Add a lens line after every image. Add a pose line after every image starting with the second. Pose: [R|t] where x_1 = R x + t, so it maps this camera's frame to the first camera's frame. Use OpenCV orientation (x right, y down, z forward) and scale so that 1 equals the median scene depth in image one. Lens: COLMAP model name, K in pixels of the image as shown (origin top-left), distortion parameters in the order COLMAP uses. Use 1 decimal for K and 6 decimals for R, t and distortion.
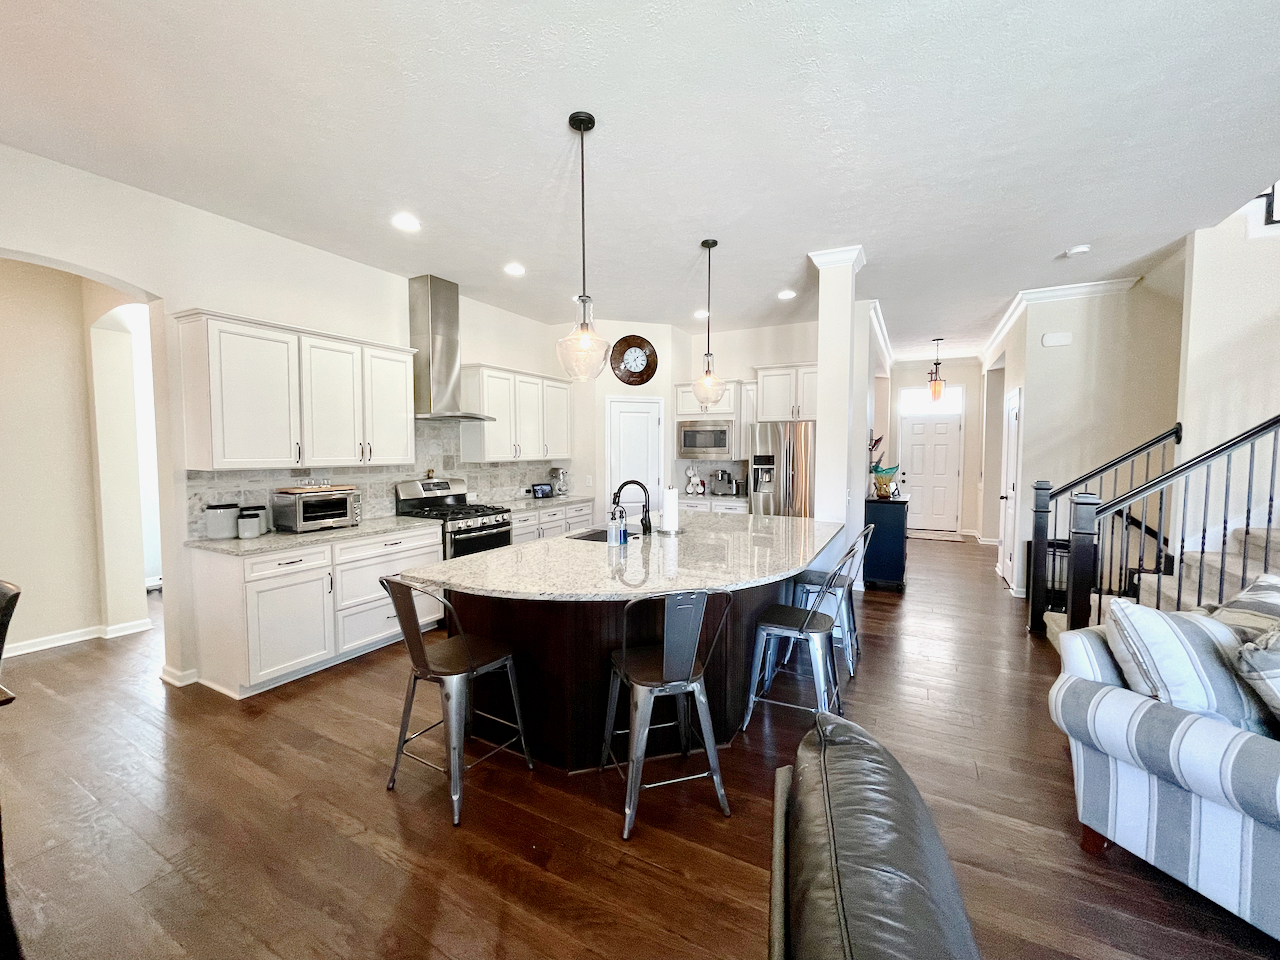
lens RADIAL K [[519.2, 0, 642.1], [0, 519.2, 477.6], [0, 0, 1]] dist [-0.000189, 0.000228]
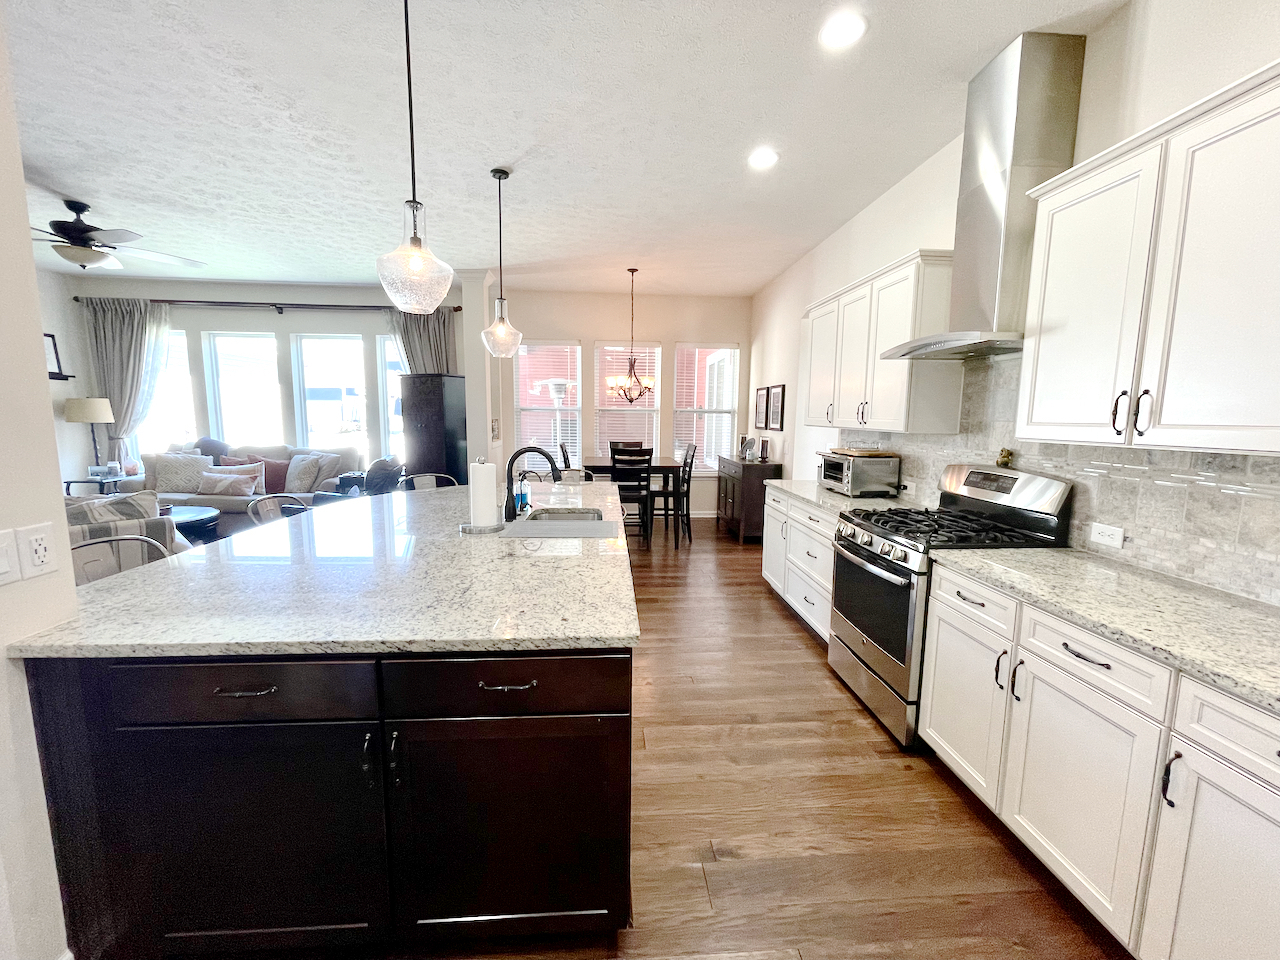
lens RADIAL K [[519.2, 0, 642.1], [0, 519.2, 477.6], [0, 0, 1]] dist [-0.000189, 0.000228]
pose [[-0.848886, 0.054510, -0.525758, 0.174978], [-0.041222, 0.984812, 0.168661, -0.060916], [0.526966, 0.164847, -0.833746, 1.264963]]
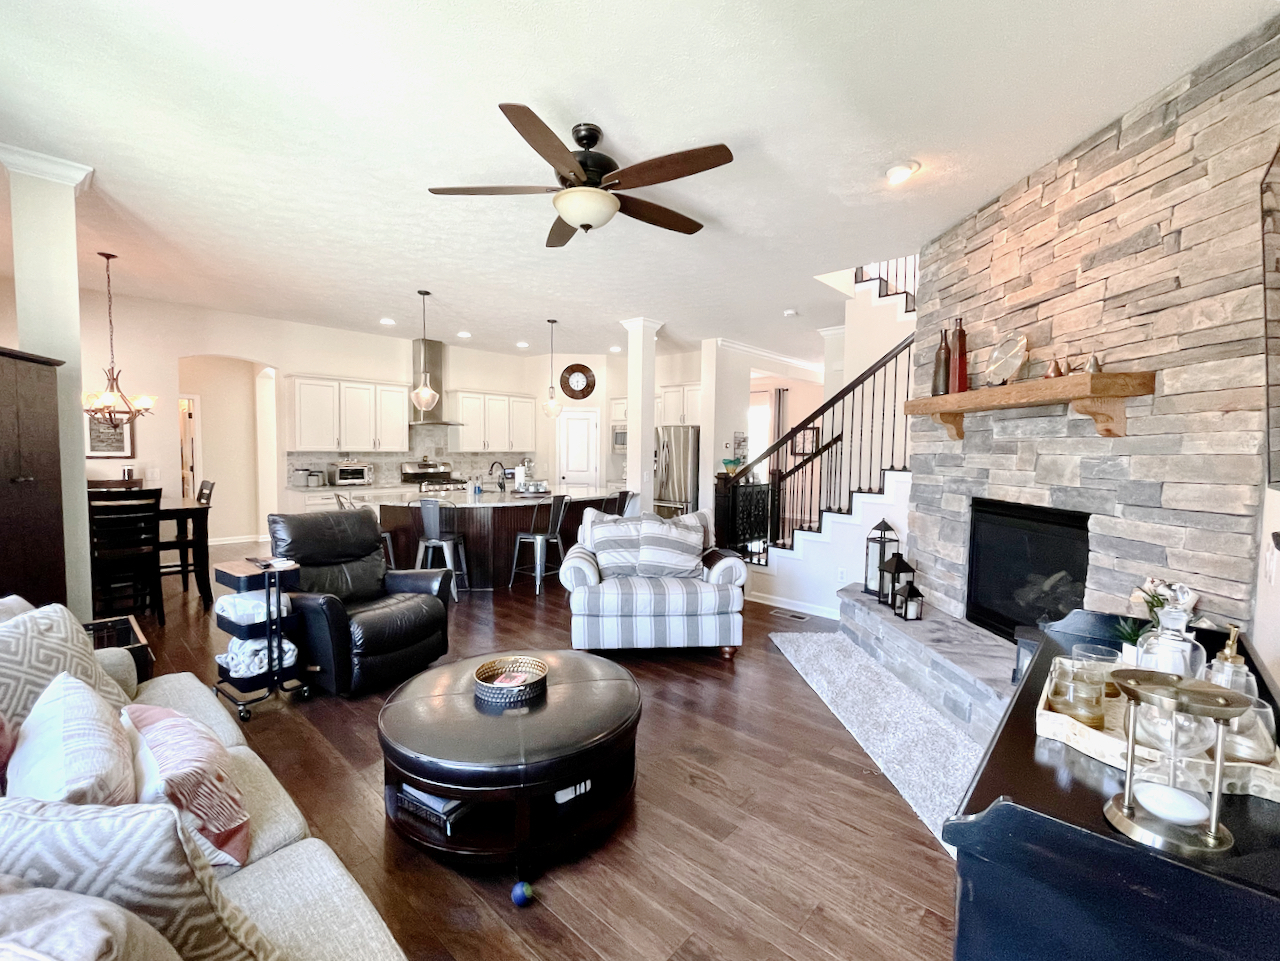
lens RADIAL K [[551.1, 0, 643.8], [0, 551.1, 477.1], [0, 0, 1]] dist [-0.002551, -0.000297]
pose [[0.969490, 0.025636, -0.243787, 0.688727], [-0.026420, 0.999651, 0.000051, 0.033893], [0.243703, 0.006391, 0.969829, -0.513588]]
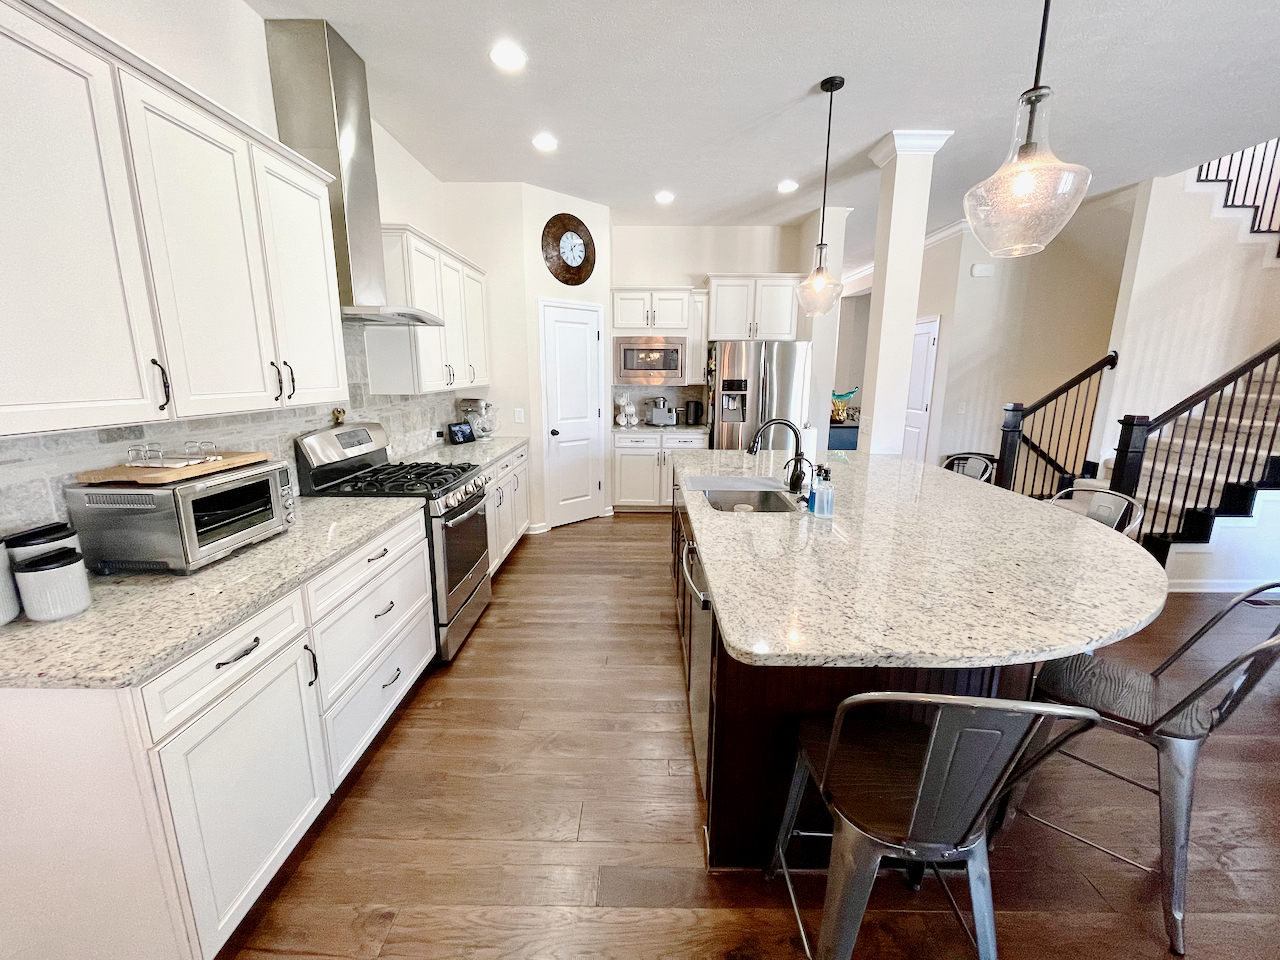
lens RADIAL K [[519.1, 0, 637.7], [0, 519.1, 478.3], [0, 0, 1]] dist [-0.003697, -0.000072]
pose [[0.887467, -0.091980, 0.451599, -0.386064], [0.022455, 0.987348, 0.156973, -0.023243], [-0.460324, -0.129168, 0.878304, 0.341591]]
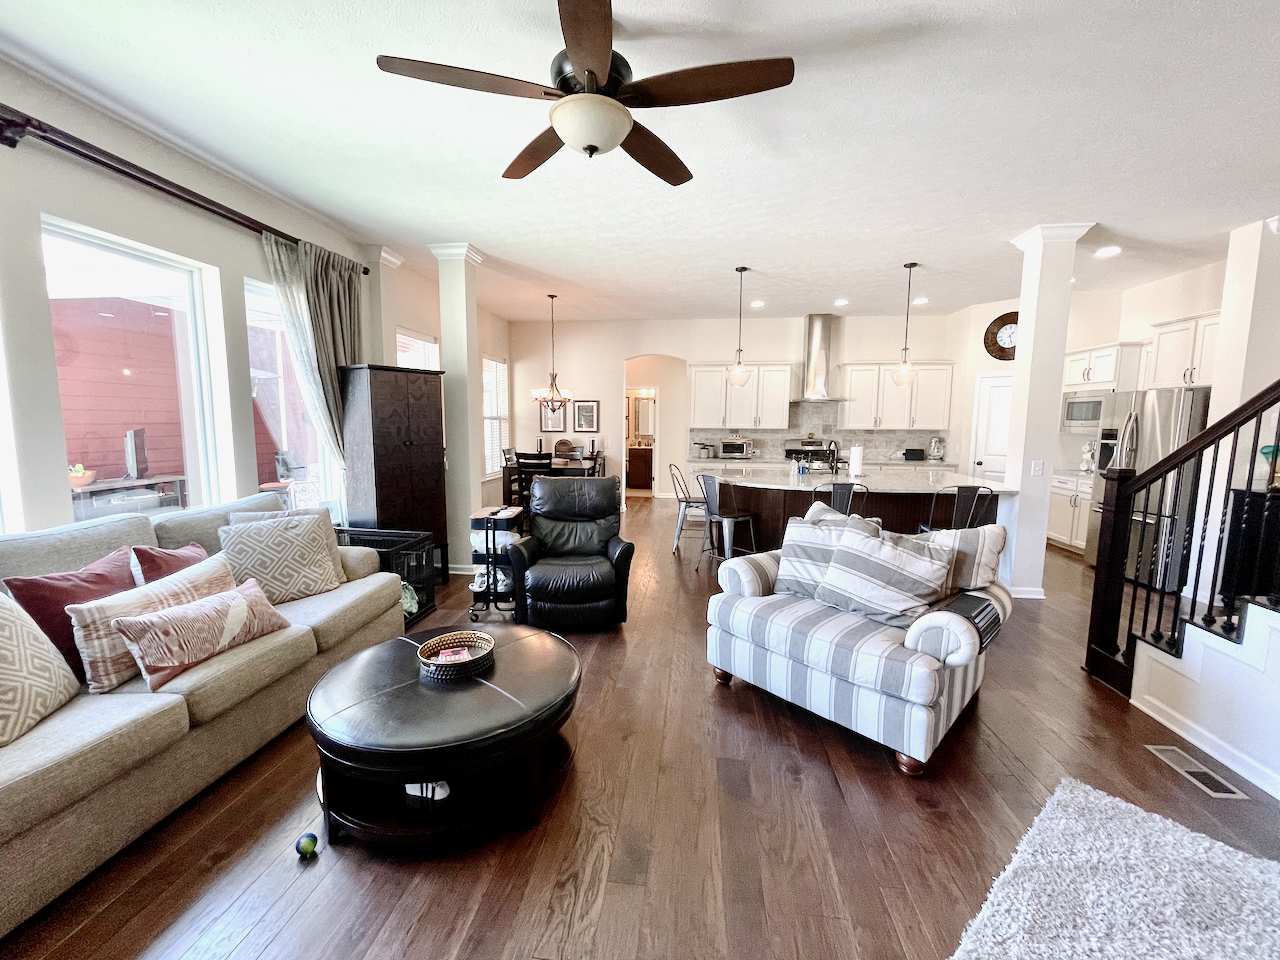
lens RADIAL K [[519.1, 0, 637.7], [0, 519.1, 478.3], [0, 0, 1]] dist [-0.003697, -0.000072]
pose [[0.362922, 0.106768, -0.925683, 0.927797], [-0.058154, 0.994073, 0.091857, 0.007855], [0.930003, 0.020495, 0.366980, -0.096828]]
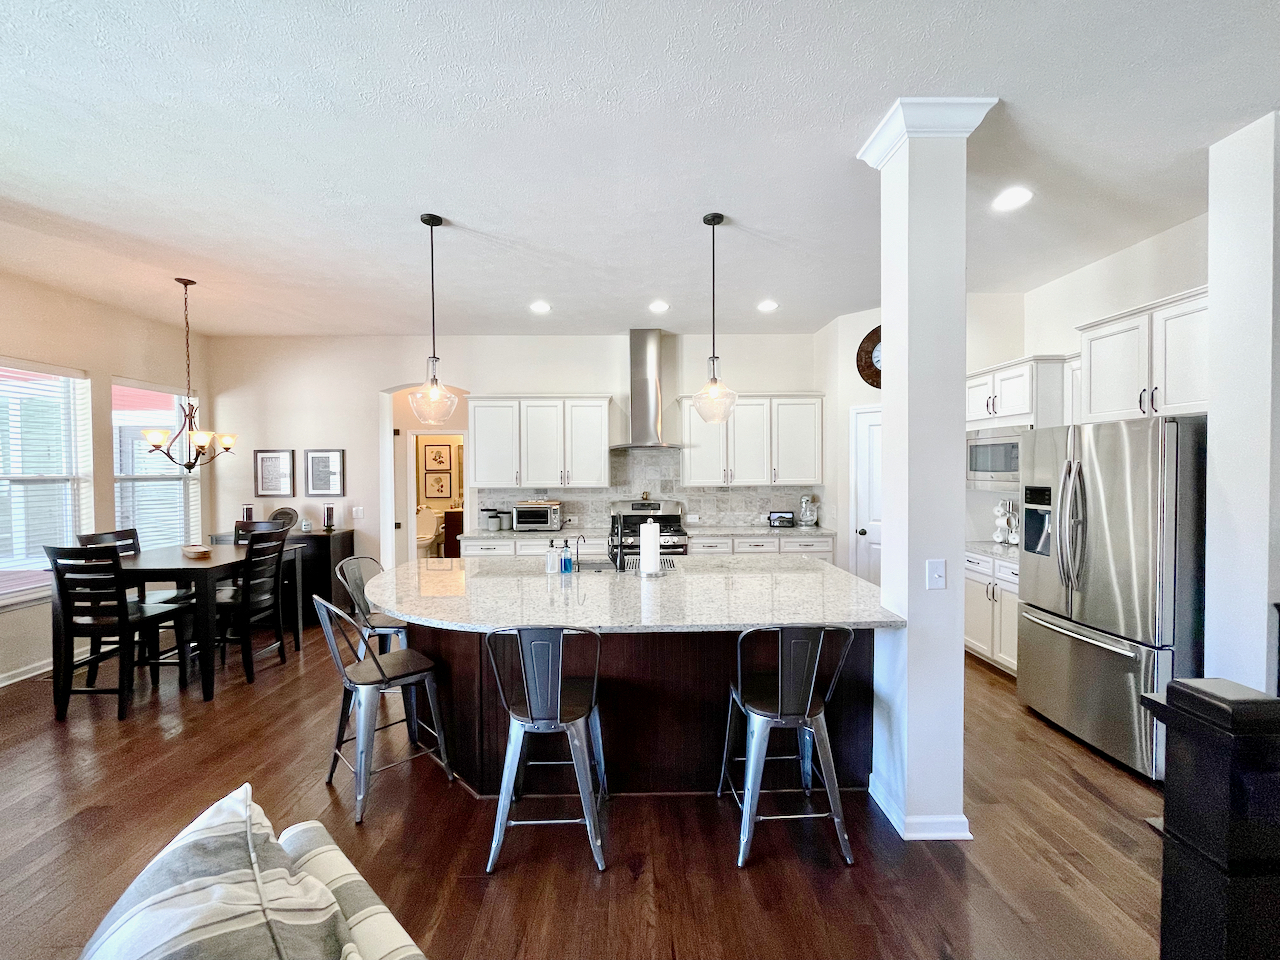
lens RADIAL K [[517.1, 0, 640.0], [0, 517.1, 475.6], [0, 0, 1]] dist [-0.004065, -0.000298]
pose [[0.485173, 0.008608, -0.874376, 0.613582], [-0.040697, 0.999090, -0.012746, -0.037052], [0.873471, 0.041768, 0.485081, 0.430436]]
